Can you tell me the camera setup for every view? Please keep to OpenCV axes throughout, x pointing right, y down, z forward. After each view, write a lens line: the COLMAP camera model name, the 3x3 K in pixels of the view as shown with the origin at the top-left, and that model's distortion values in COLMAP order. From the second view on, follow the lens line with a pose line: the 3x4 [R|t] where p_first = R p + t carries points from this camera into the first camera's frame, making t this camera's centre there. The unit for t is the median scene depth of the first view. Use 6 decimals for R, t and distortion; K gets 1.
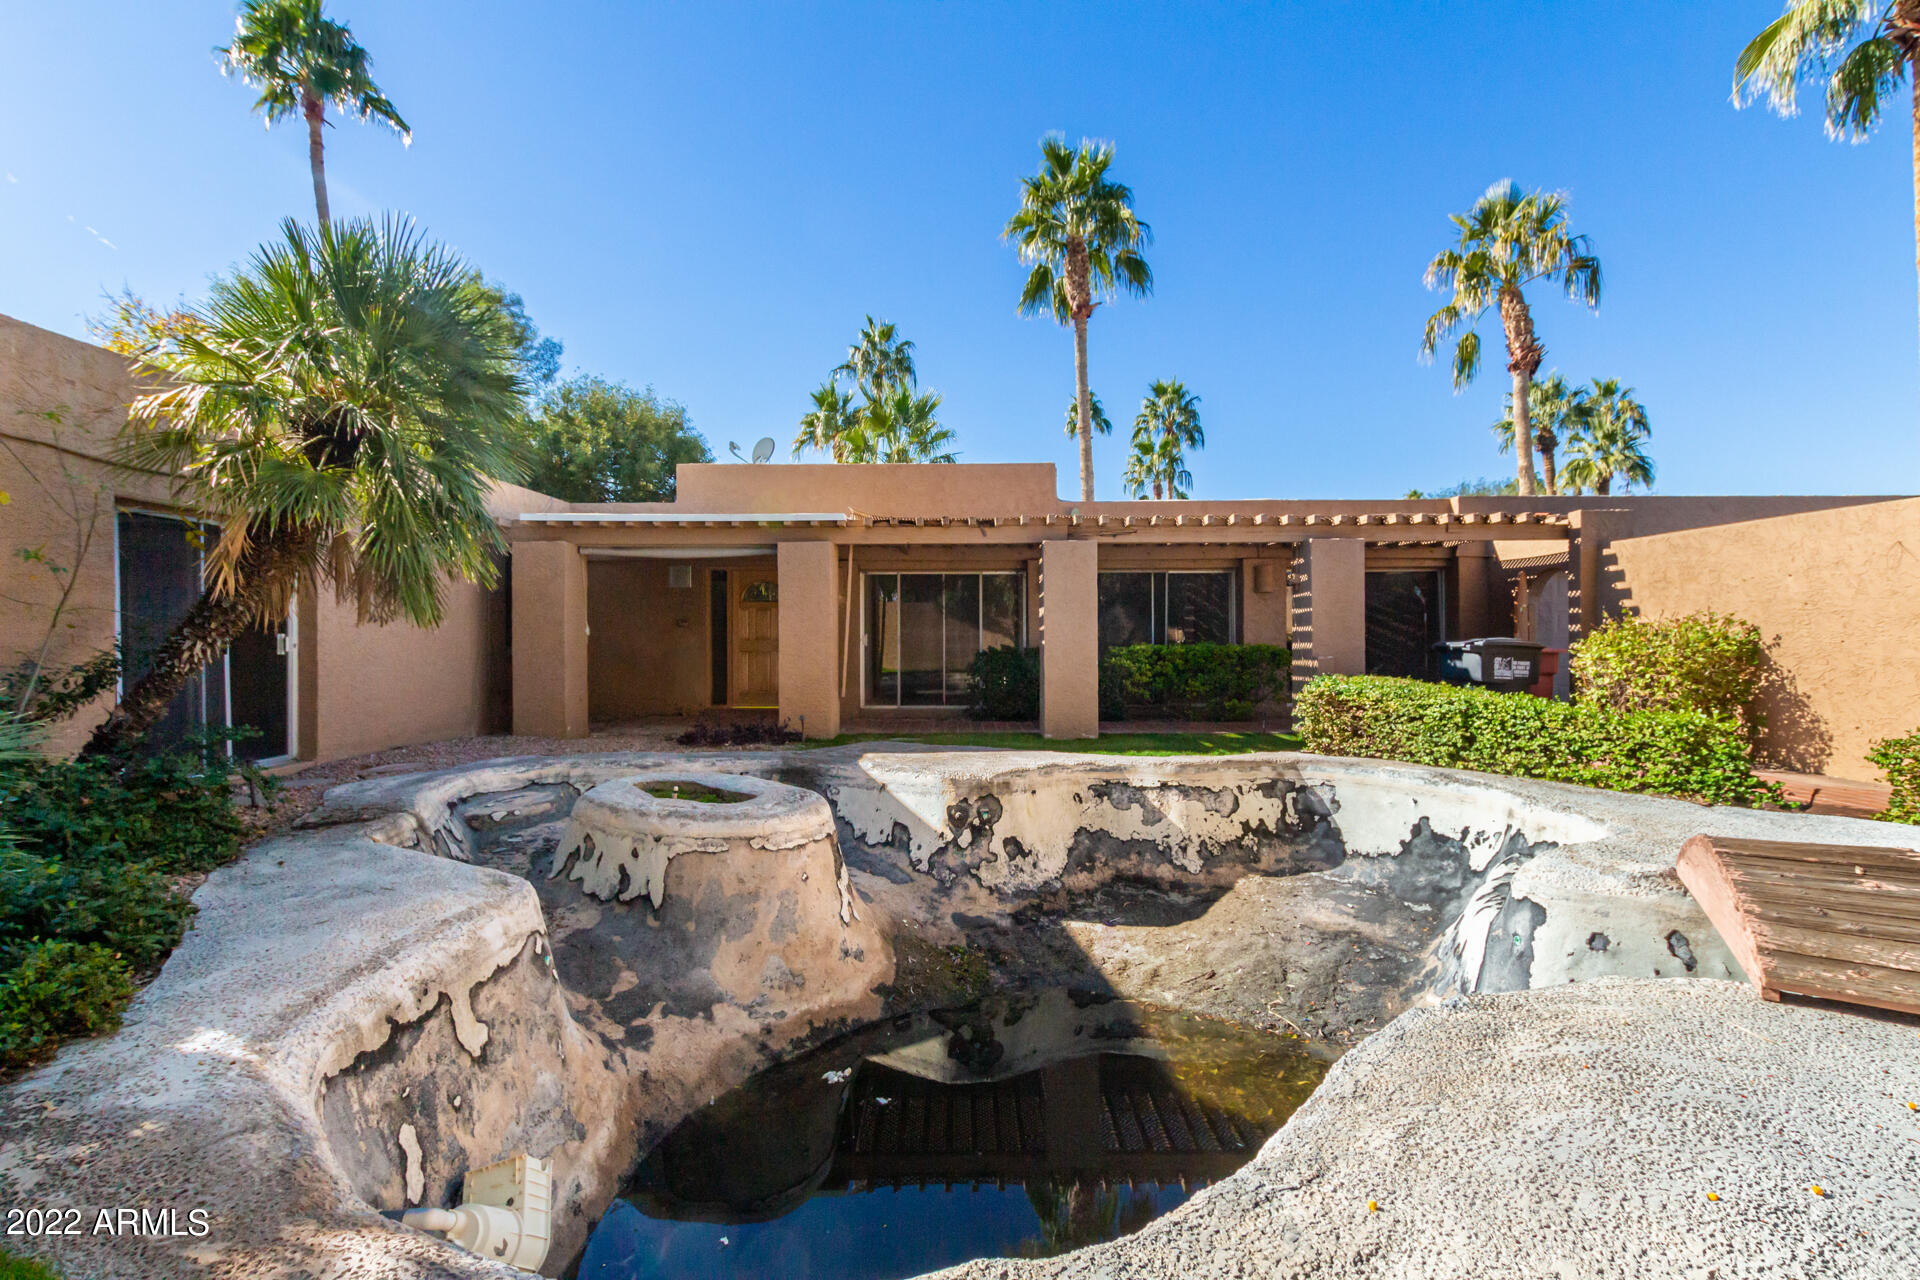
lens RADIAL K [[872.6, 0, 970.1], [0, 872.6, 631.2], [0, 0, 1]] dist [0.010289, -0.004821]
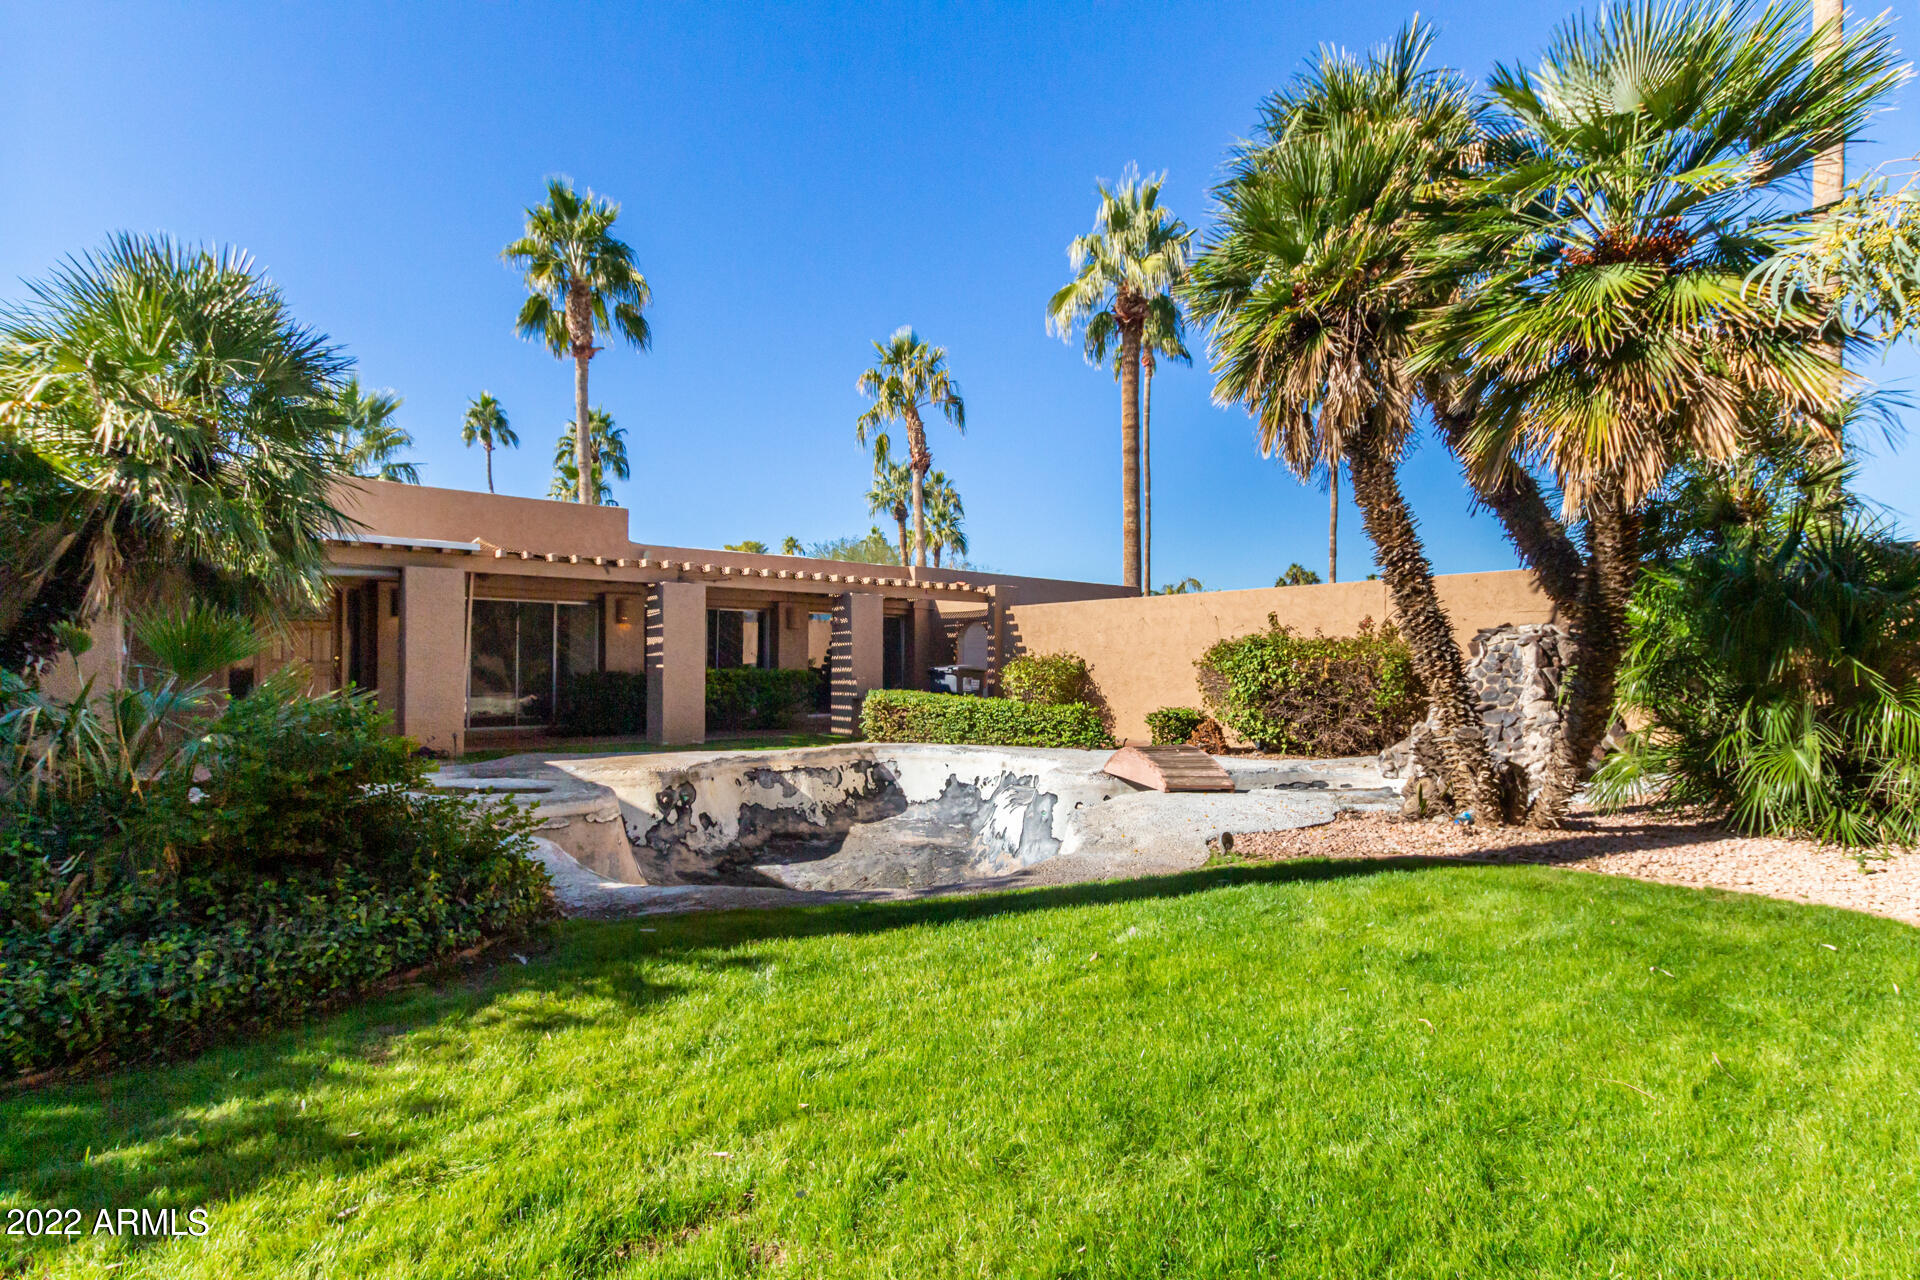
lens RADIAL K [[880.8, 0, 959.6], [0, 880.8, 641.8], [0, 0, 1]] dist [0.011071, -0.005928]
pose [[0.776612, 0.024641, 0.629498, -0.446572], [-0.011425, 0.999621, -0.025035, 0.006409], [-0.629876, 0.012250, 0.776599, -0.249193]]
